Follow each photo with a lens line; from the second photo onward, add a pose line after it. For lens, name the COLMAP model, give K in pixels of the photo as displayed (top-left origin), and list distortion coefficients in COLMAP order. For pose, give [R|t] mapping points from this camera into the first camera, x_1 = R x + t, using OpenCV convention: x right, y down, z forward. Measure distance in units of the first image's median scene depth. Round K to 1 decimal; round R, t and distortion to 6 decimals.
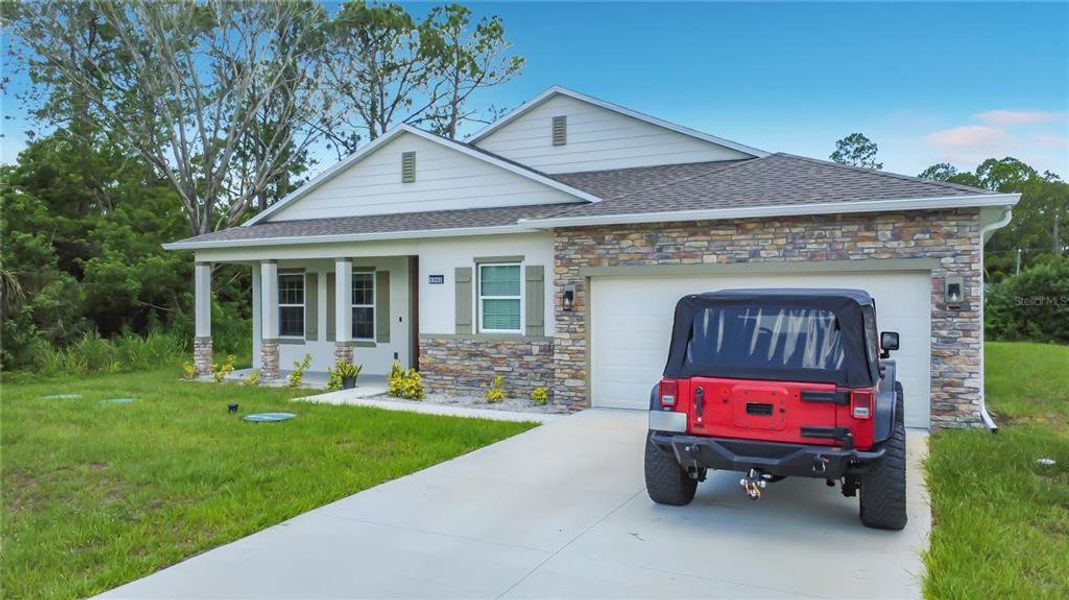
lens RADIAL K [[751.8, 0, 537.2], [0, 751.8, 299.7], [0, 0, 1]] dist [0.011888, 0.008982]
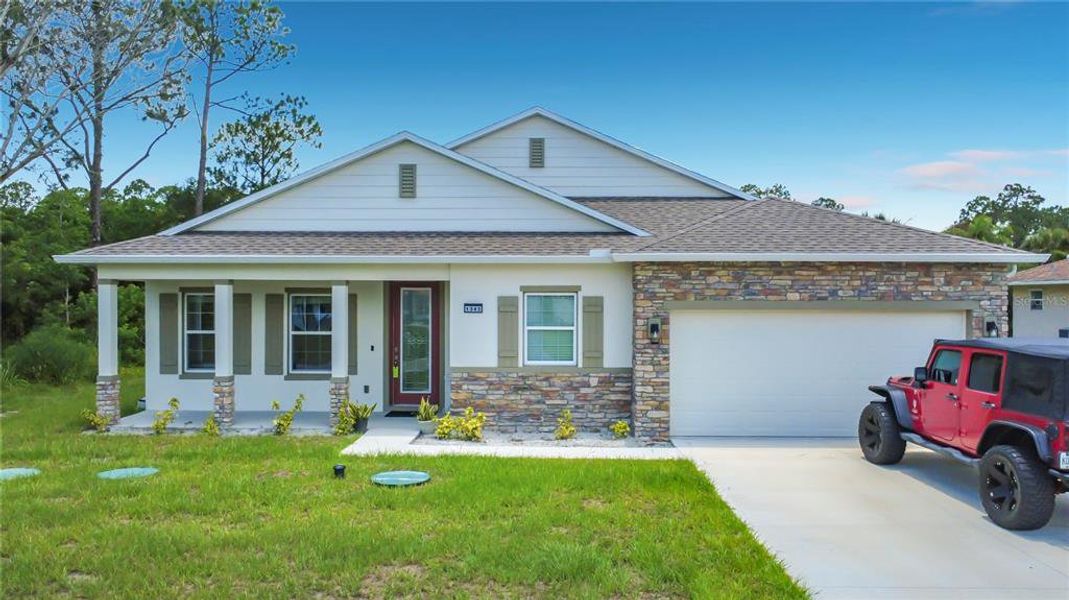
lens RADIAL K [[751.8, 0, 534.2], [0, 751.8, 304.4], [0, 0, 1]] dist [0.011888, 0.008982]
pose [[0.901387, 0.001166, 0.433014, -0.540891], [-0.004097, 0.999975, 0.005837, -0.043347], [-0.432996, -0.007035, 0.901368, 0.154513]]
